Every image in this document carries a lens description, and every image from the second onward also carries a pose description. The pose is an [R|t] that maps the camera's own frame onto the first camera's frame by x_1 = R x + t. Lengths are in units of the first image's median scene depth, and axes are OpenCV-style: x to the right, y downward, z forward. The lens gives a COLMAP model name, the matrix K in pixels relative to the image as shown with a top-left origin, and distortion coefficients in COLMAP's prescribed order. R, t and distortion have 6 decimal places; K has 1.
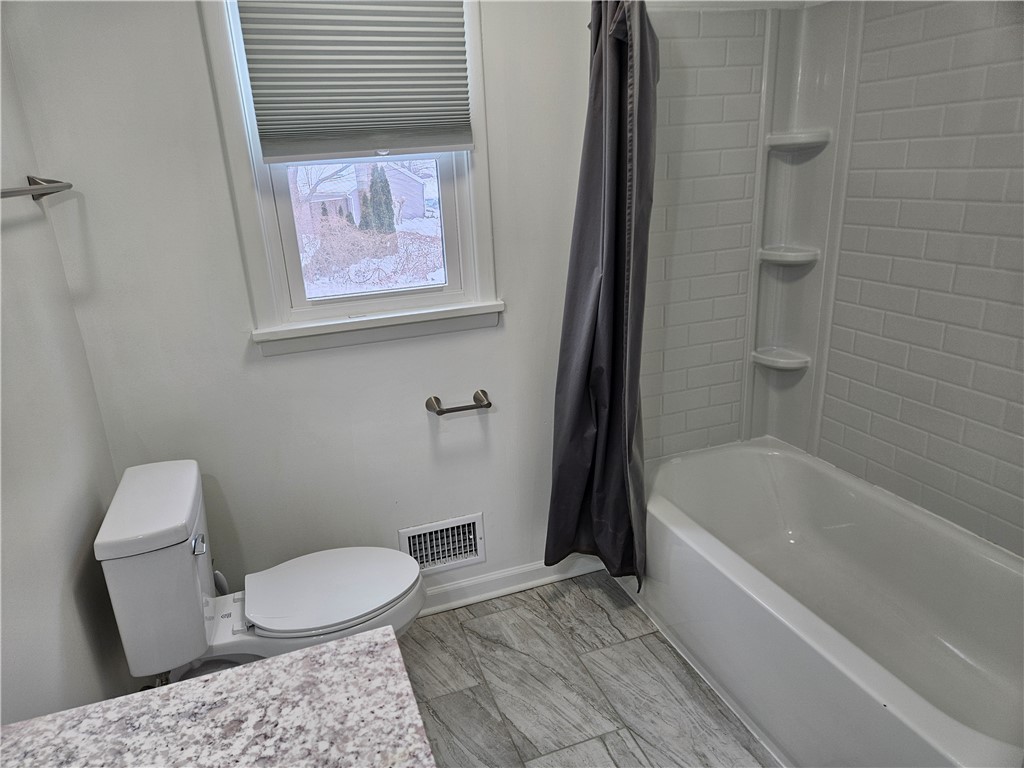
lens RADIAL K [[683.1, 0, 512.0], [0, 683.1, 384.0], [0, 0, 1]] dist [0.045612, -0.000813]
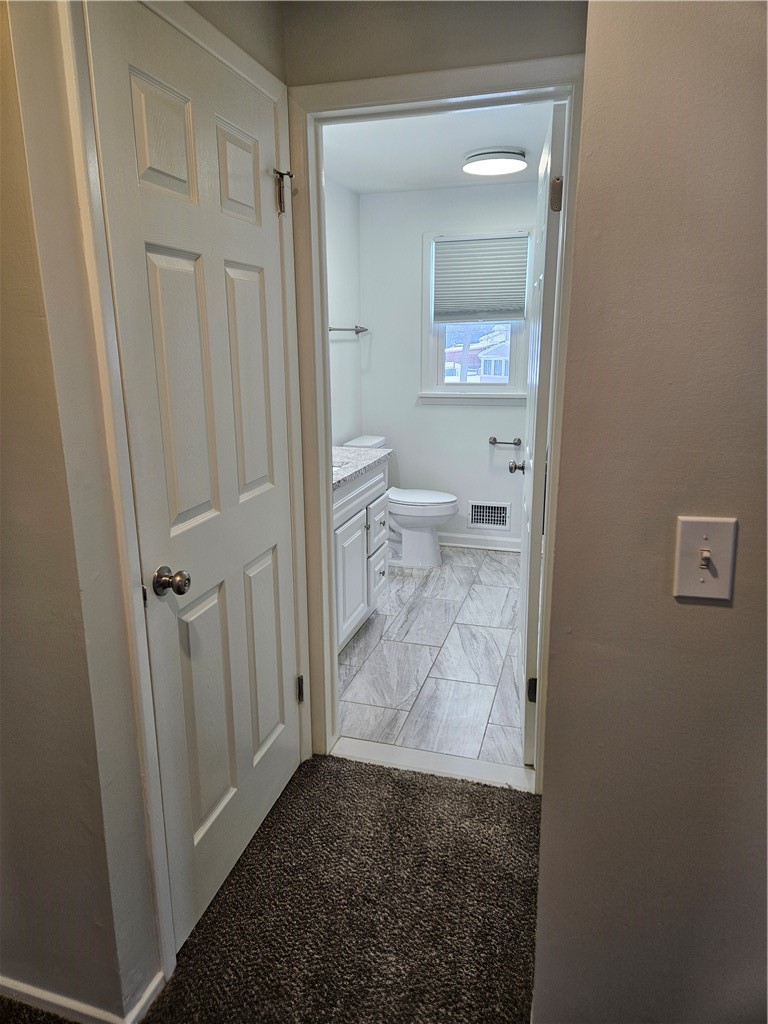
lens RADIAL K [[683.1, 0, 384.0], [0, 683.1, 512.0], [0, 0, 1]] dist [0.045612, -0.000813]
pose [[0.799102, 0.179695, -0.573712, 0.908289], [-0.218967, 0.975732, 0.000624, 0.333573], [0.559902, 0.125126, 0.819057, -0.913061]]
